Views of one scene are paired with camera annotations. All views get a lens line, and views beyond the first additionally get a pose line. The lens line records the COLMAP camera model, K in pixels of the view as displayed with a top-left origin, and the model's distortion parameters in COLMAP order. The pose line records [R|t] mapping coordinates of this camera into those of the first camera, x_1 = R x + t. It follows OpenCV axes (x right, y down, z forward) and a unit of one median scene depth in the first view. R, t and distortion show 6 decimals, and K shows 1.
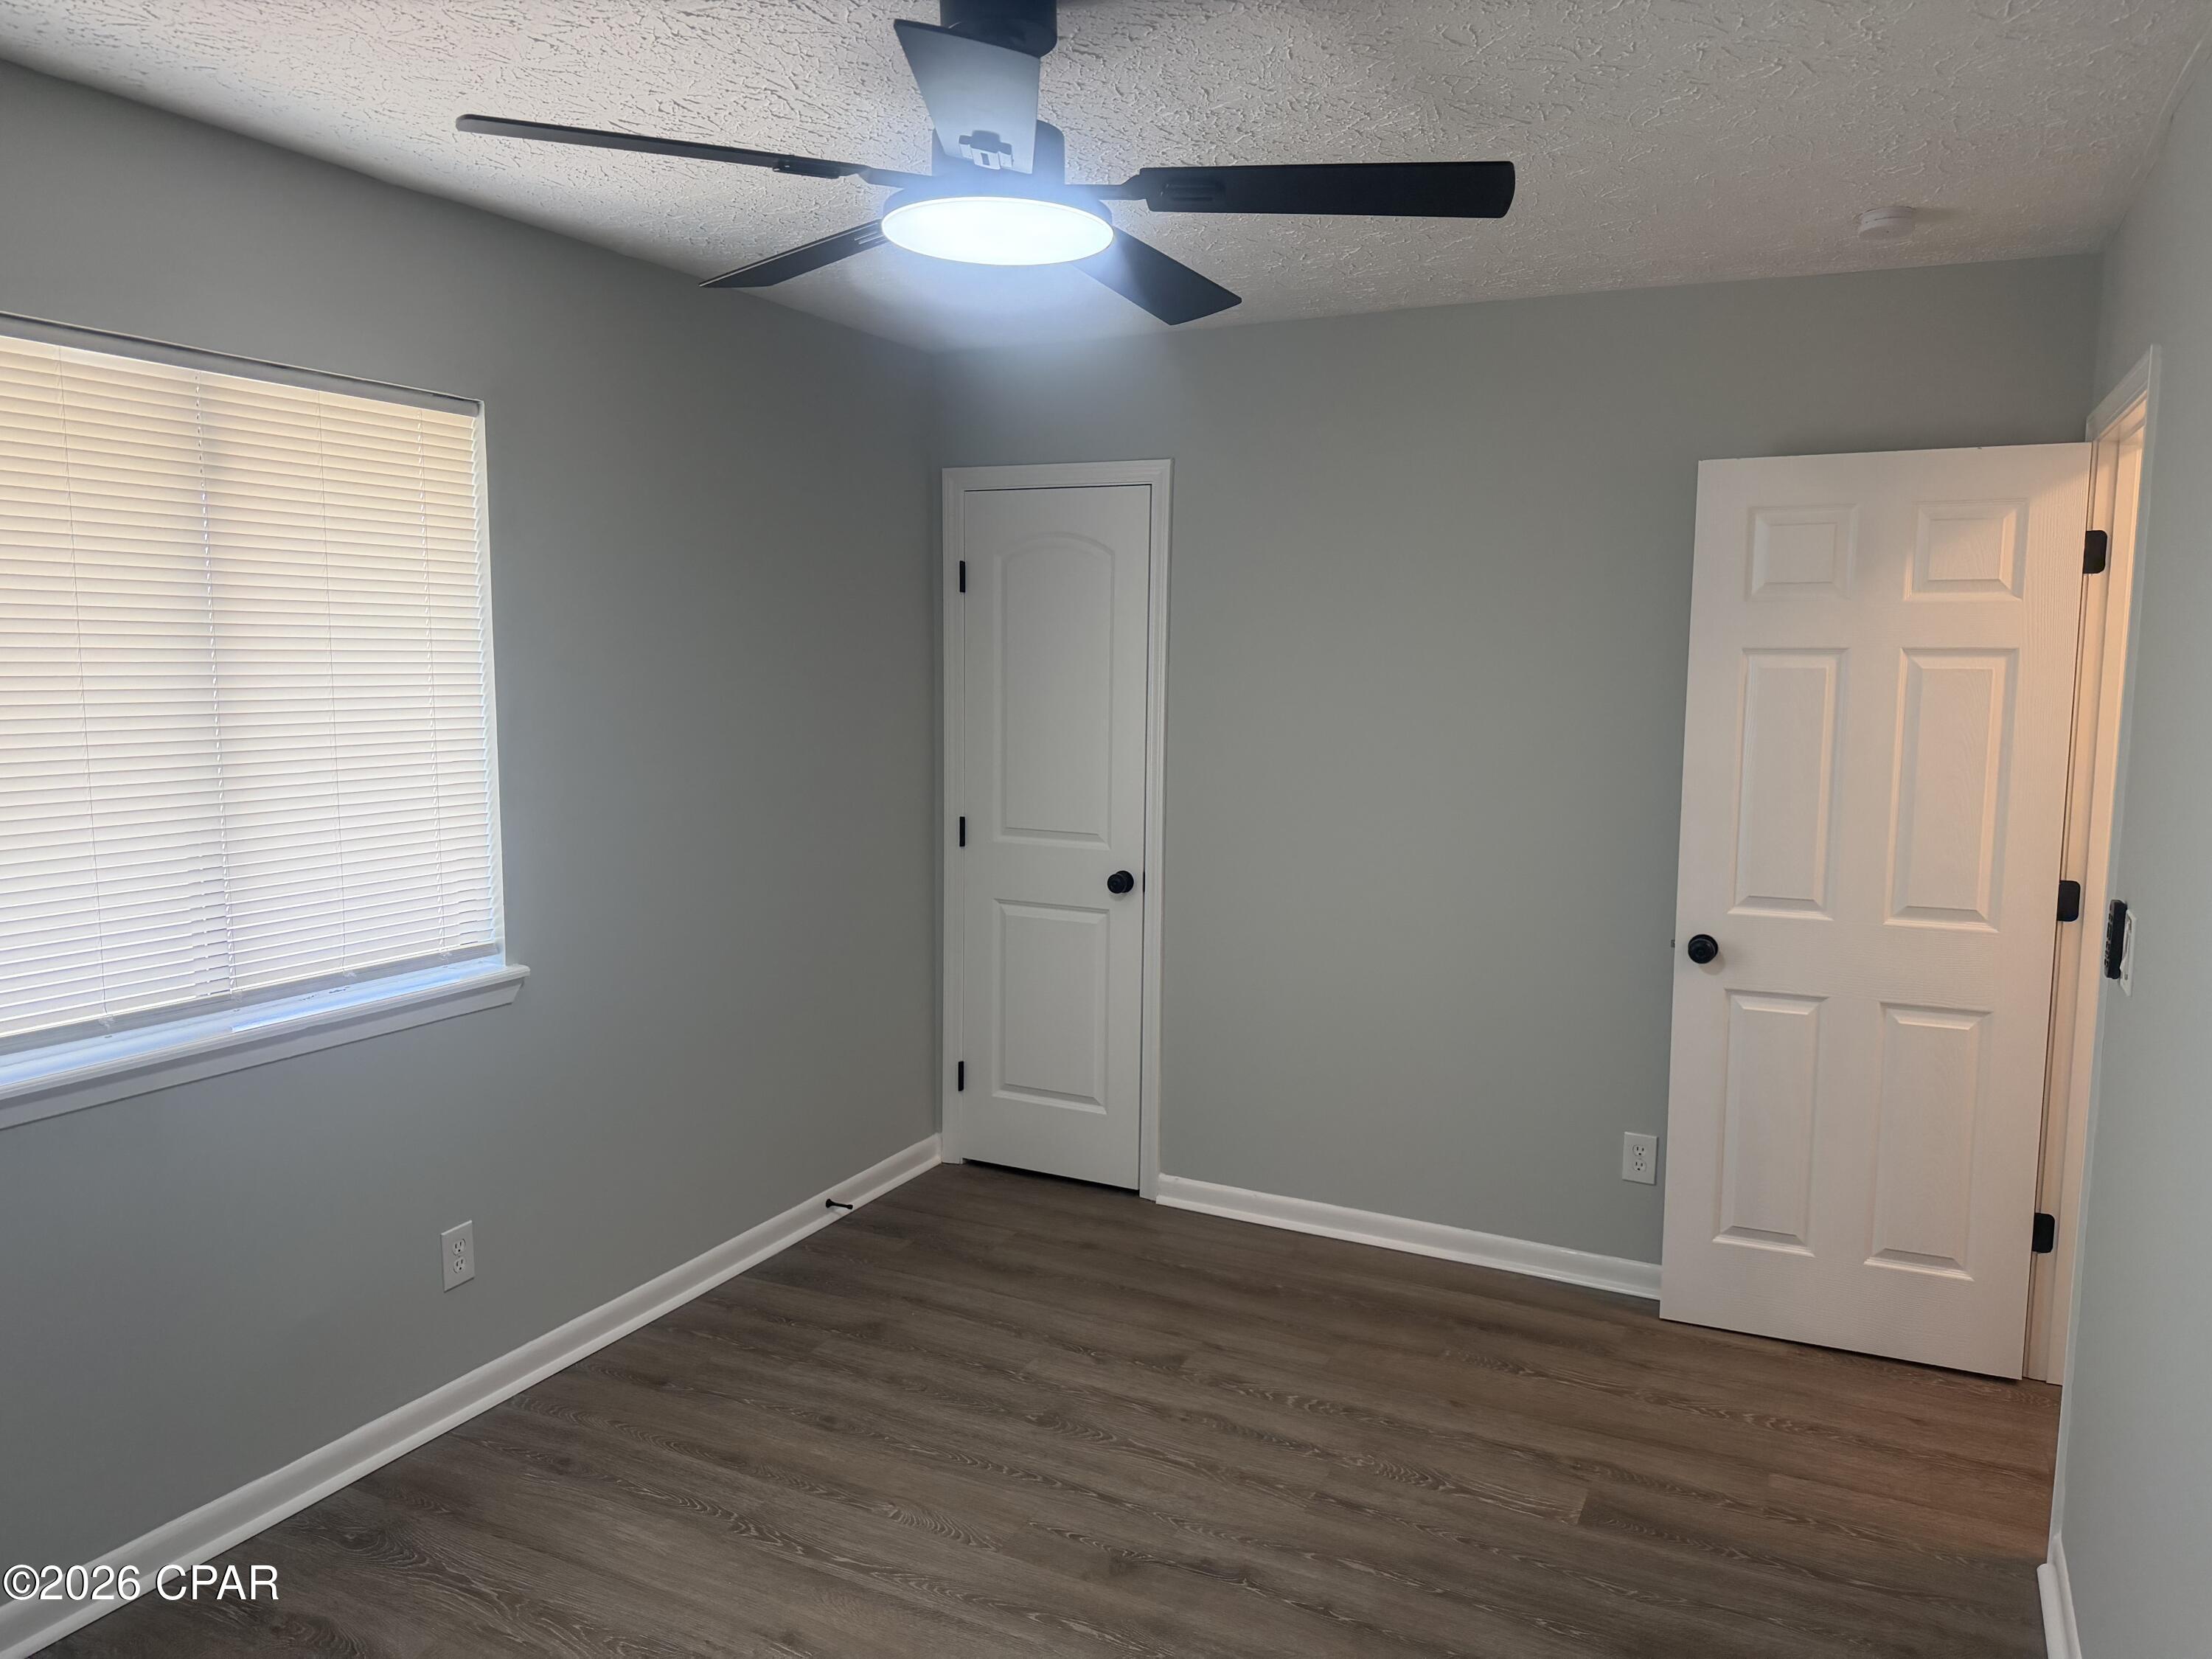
lens RADIAL K [[1577.6, 0, 1105.8], [0, 1577.6, 821.8], [0, 0, 1]] dist [0.086497, -0.072039]
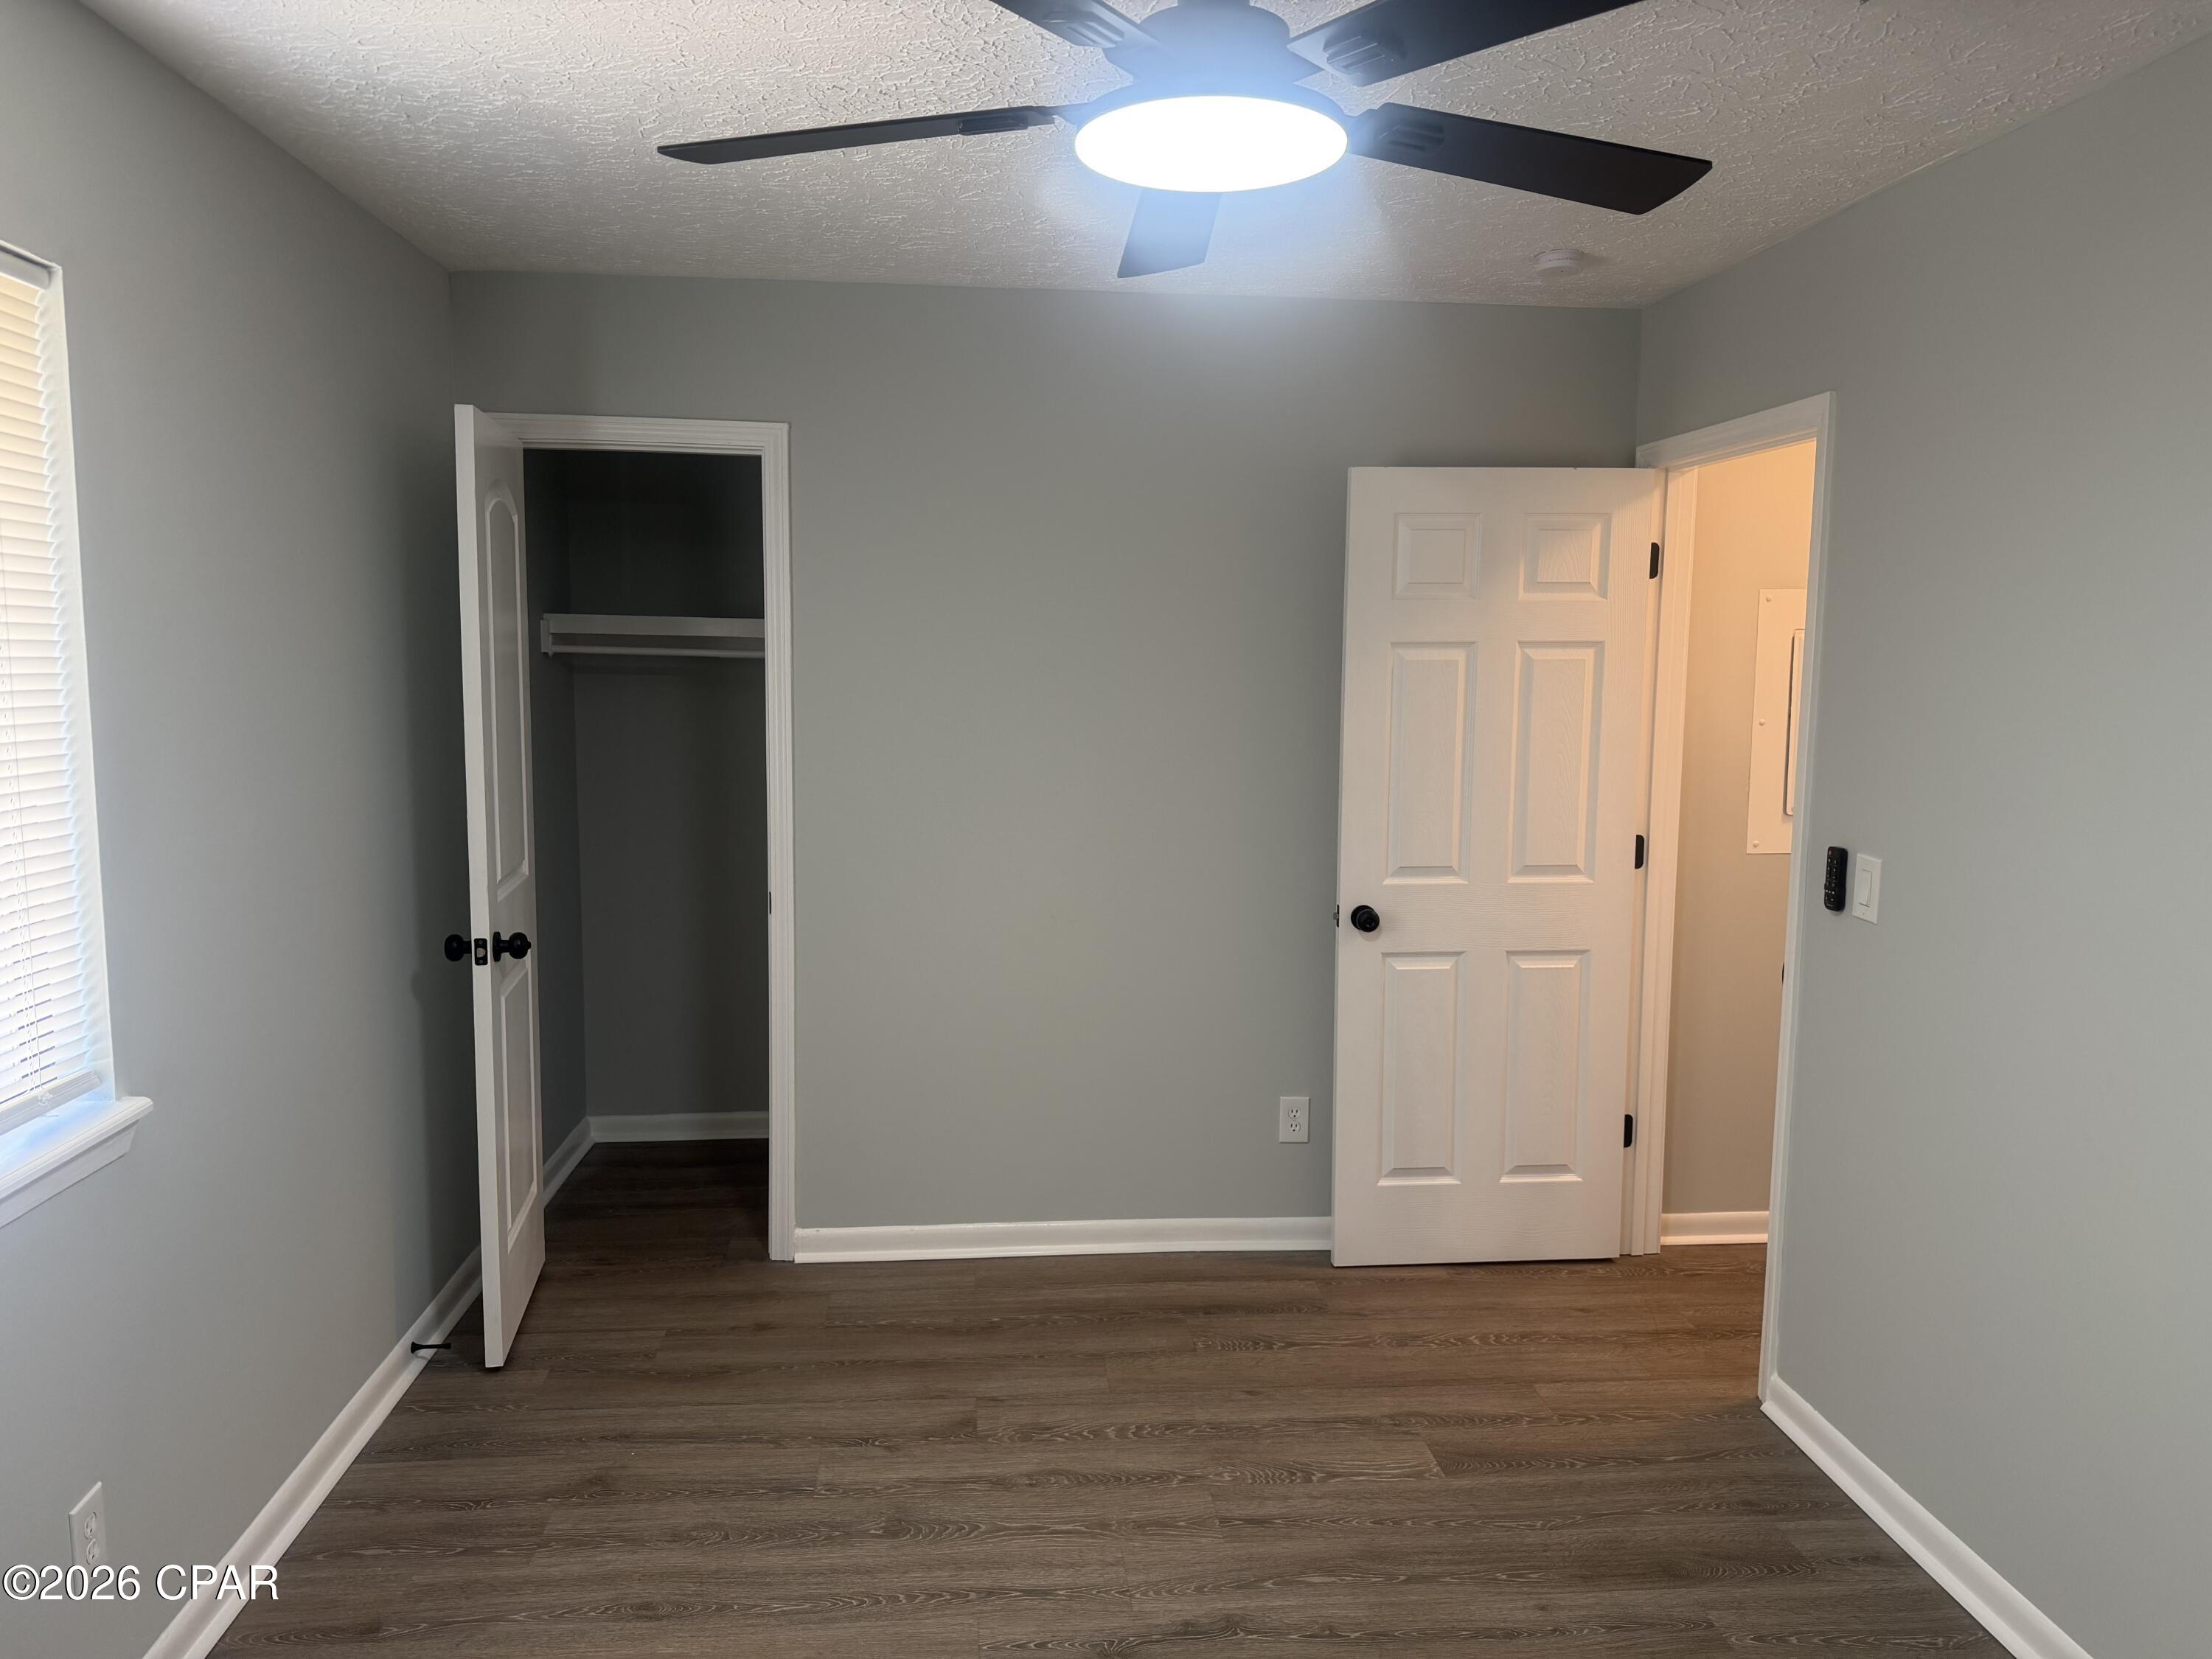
lens RADIAL K [[1577.6, 0, 1091.6], [0, 1577.6, 826.5], [0, 0, 1]] dist [0.086497, -0.072039]
pose [[0.857390, -0.059274, 0.511243, -0.358221], [0.056737, 0.998177, 0.020578, -0.017194], [-0.511531, 0.011363, 0.859190, 0.188125]]
